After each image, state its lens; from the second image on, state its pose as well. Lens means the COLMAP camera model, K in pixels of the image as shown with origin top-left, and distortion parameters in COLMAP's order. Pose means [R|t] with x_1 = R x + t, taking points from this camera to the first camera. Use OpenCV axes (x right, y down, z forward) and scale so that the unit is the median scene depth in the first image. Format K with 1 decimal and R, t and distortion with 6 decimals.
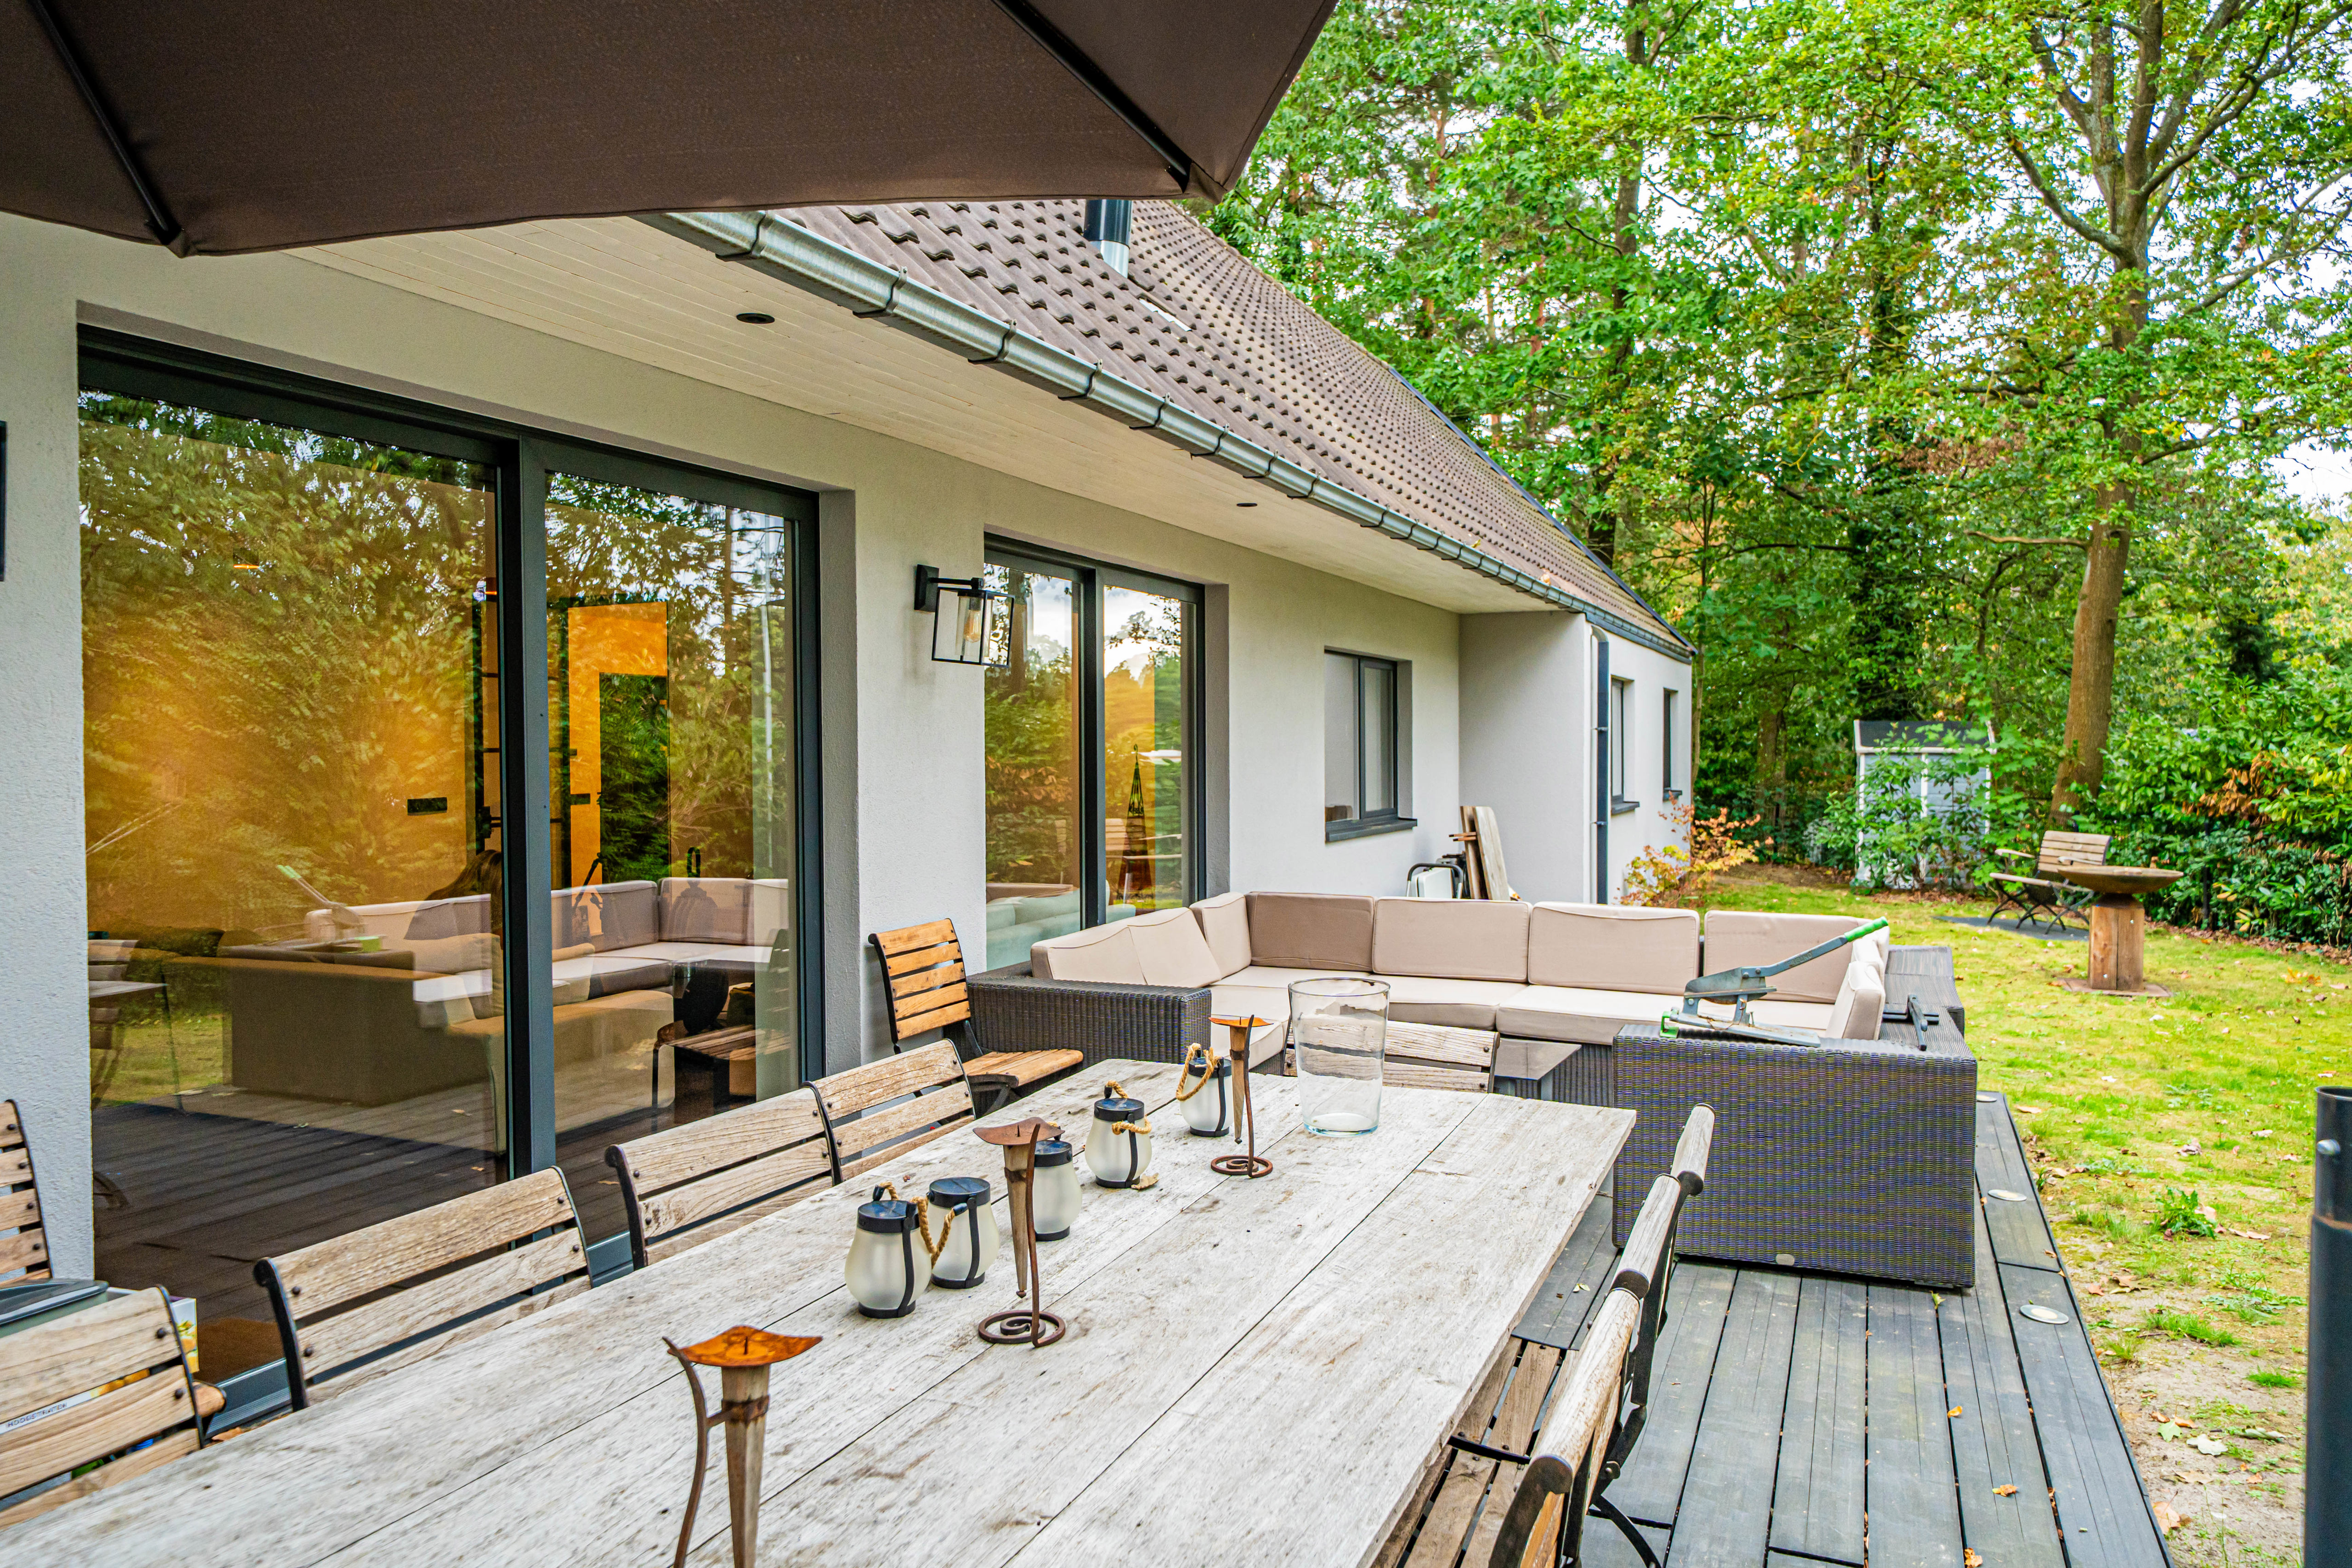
lens RADIAL K [[1576.8, 0, 1171.1], [0, 1576.8, 784.6], [0, 0, 1]] dist [-0.001367, -0.001618]
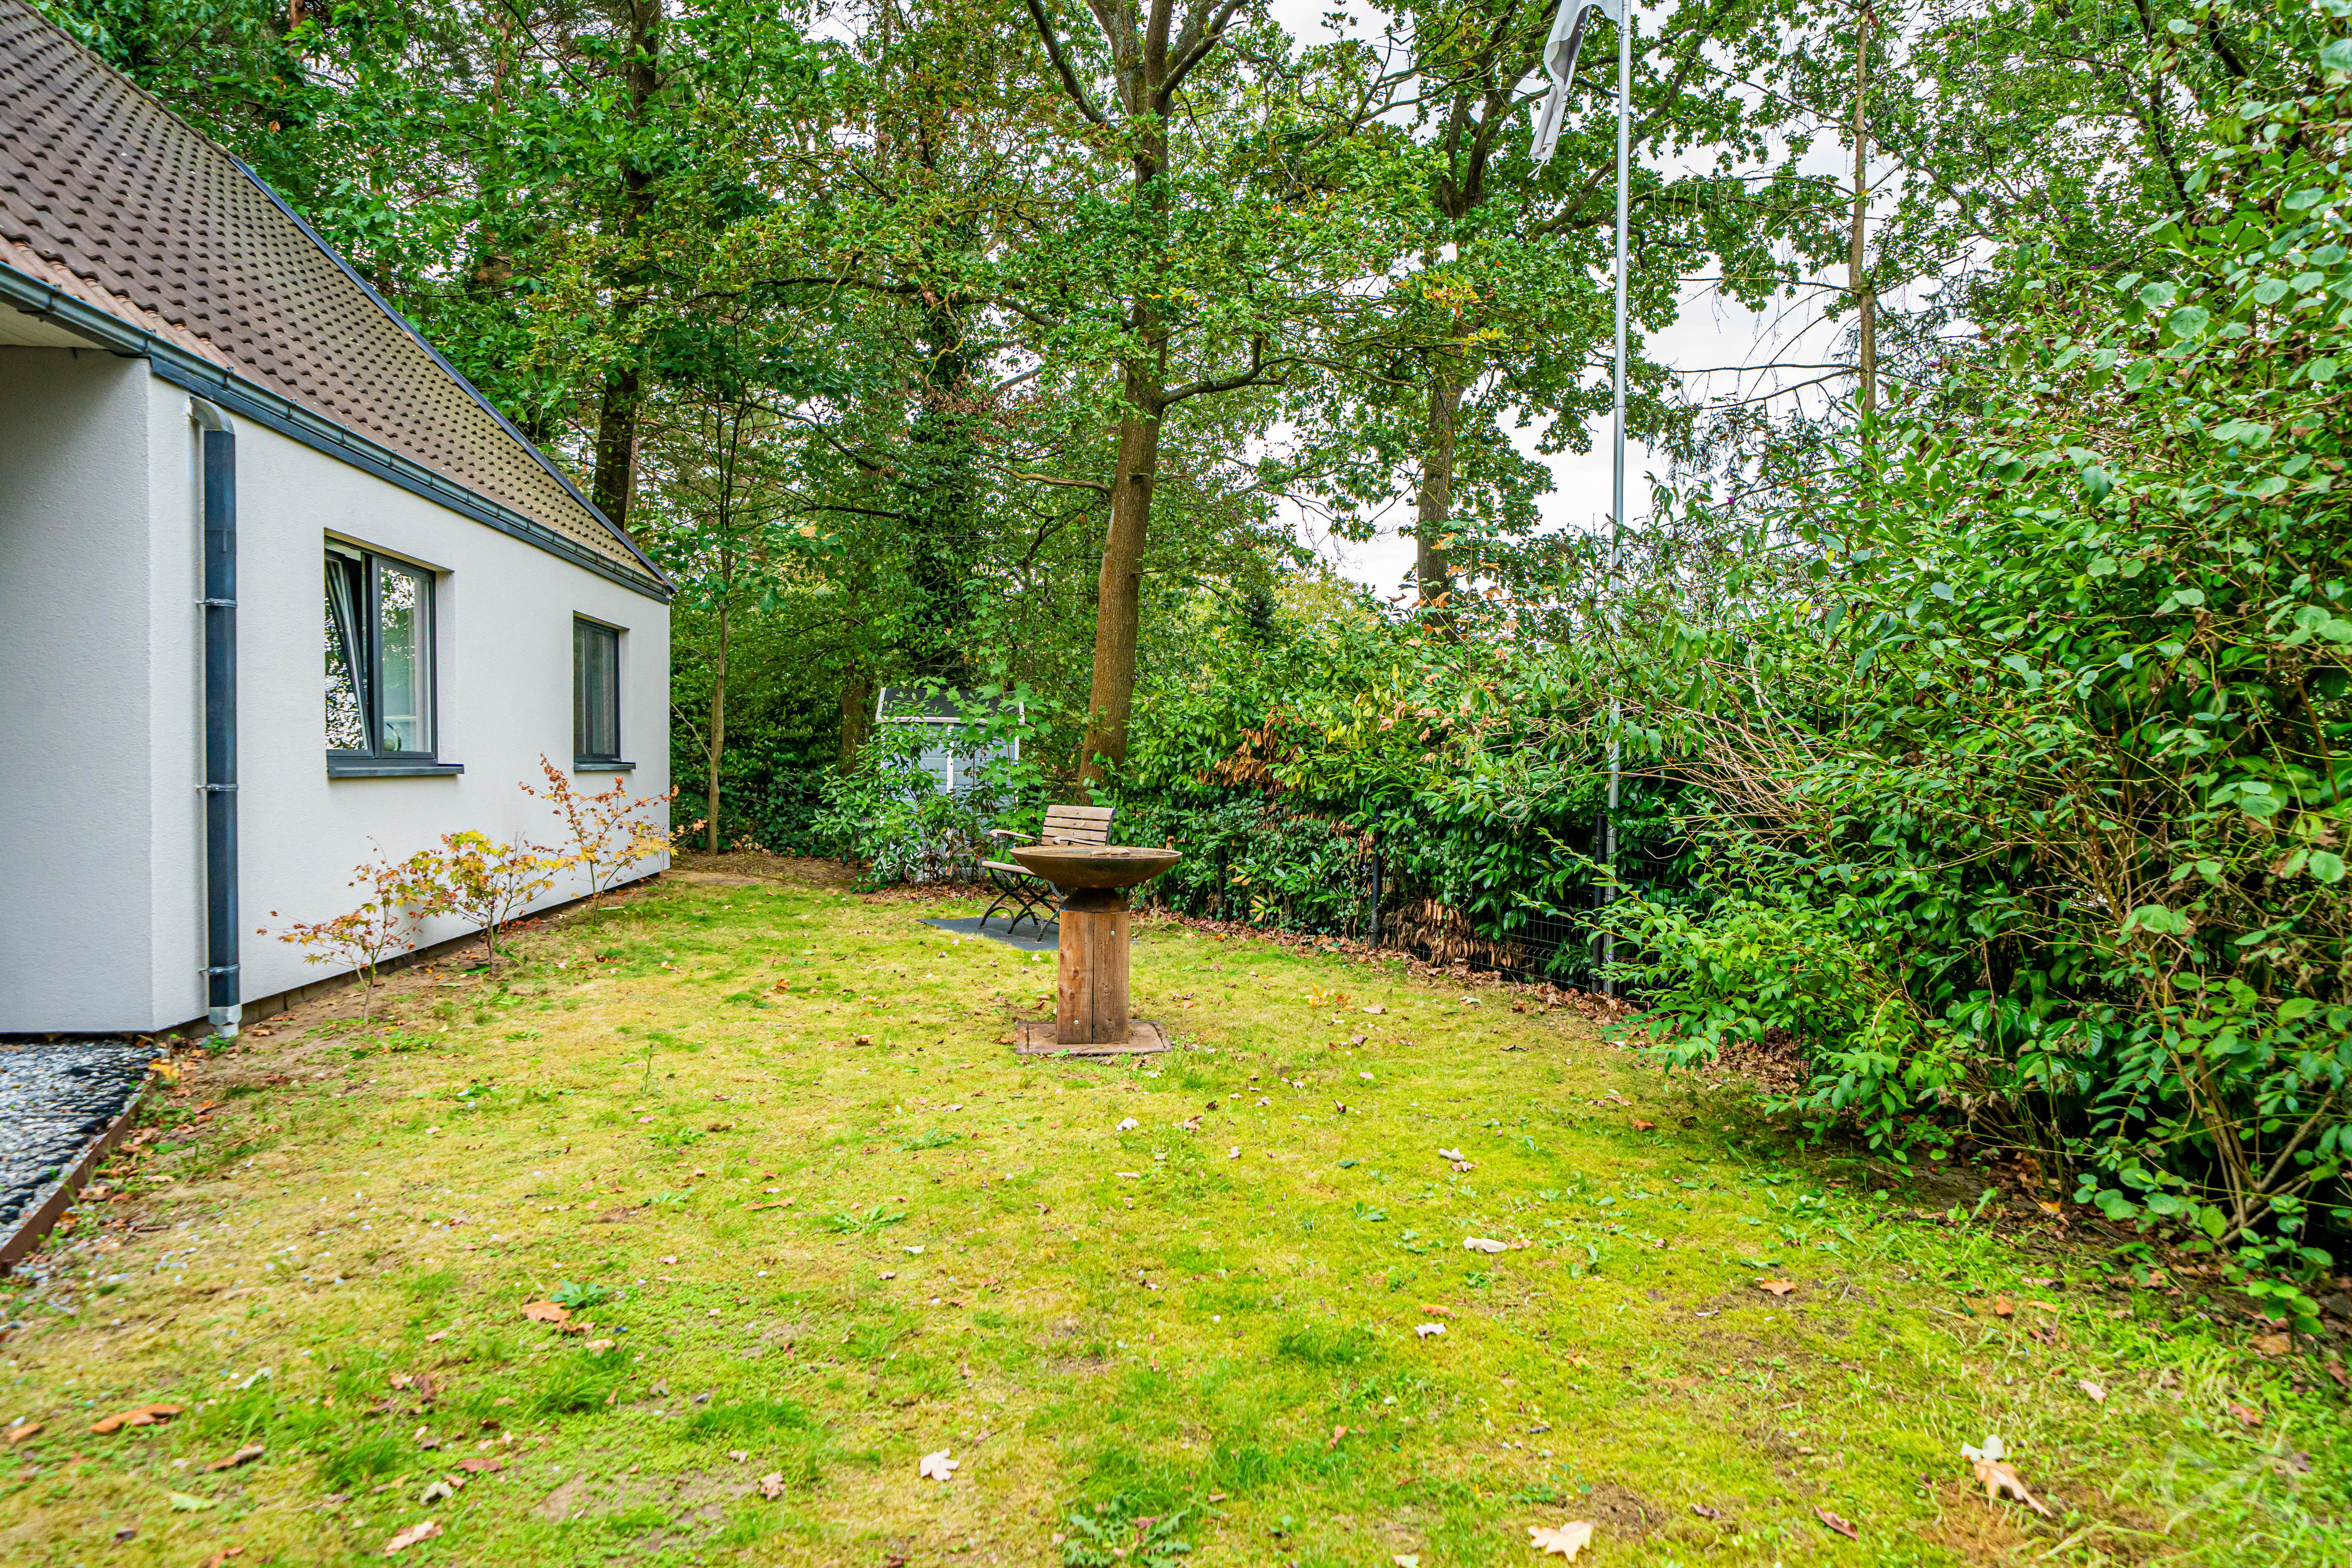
lens RADIAL K [[1352.2, 0, 1175.8], [0, 1352.2, 780.2], [0, 0, 1]] dist [-0.000592, -0.000002]
pose [[0.858300, 0.000334, 0.513148, 0.277045], [0.003805, 0.999968, -0.007014, 0.023359], [-0.513134, 0.007972, 0.858271, 0.408746]]
